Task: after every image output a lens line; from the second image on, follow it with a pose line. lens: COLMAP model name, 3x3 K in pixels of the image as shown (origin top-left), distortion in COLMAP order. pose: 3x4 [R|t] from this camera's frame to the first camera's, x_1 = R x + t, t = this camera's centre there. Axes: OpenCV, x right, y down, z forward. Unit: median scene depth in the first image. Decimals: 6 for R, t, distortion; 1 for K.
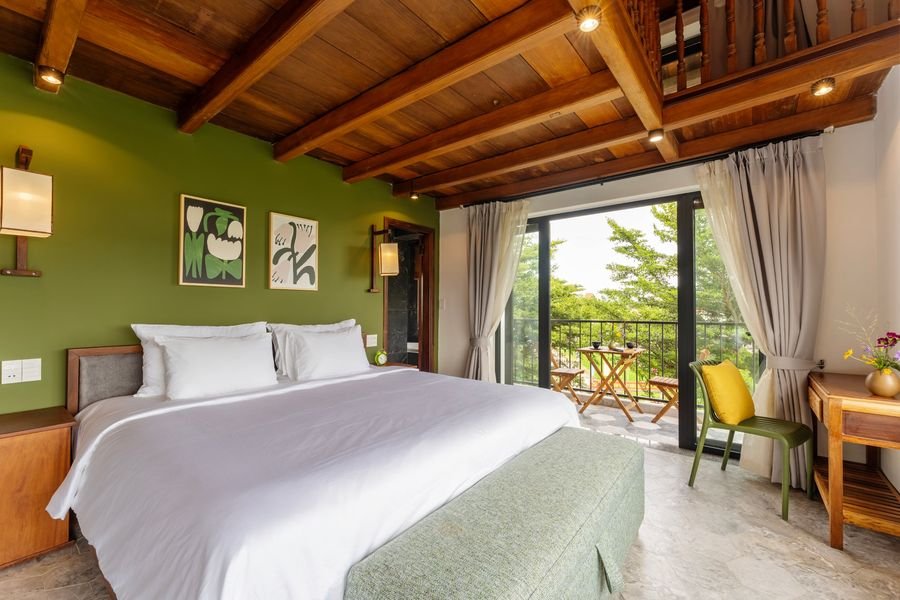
lens RADIAL K [[377.4, 0, 454.0], [0, 377.4, 302.1], [0, 0, 1]] dist [-0.001218, 0.000000]
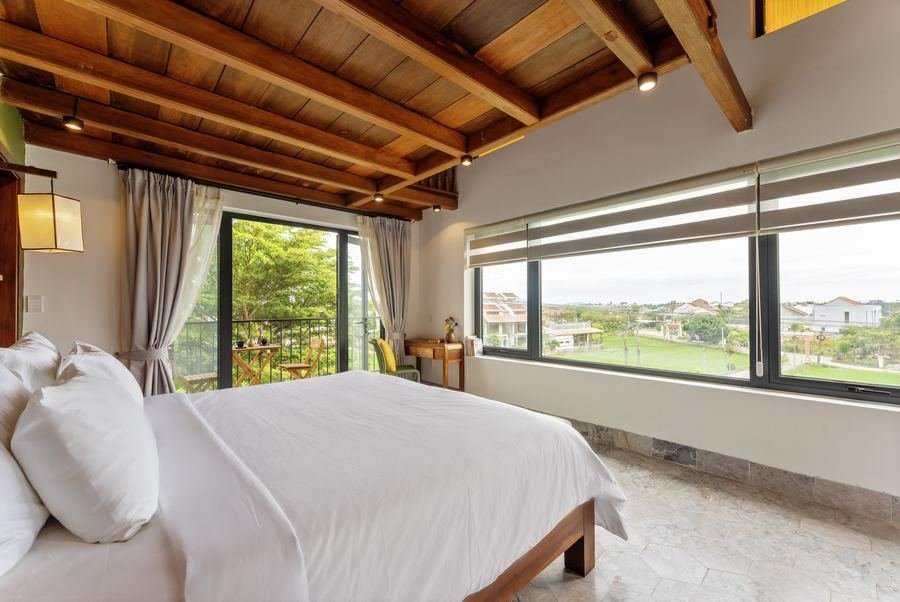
lens RADIAL K [[361.0, 0, 453.9], [0, 361.0, 302.5], [0, 0, 1]] dist [0.004529, 0.000595]
pose [[0.136618, 0.007644, 0.990594, -0.680600], [-0.010775, 0.999923, -0.006230, 0.000651], [-0.990565, -0.009823, 0.136690, 0.360365]]
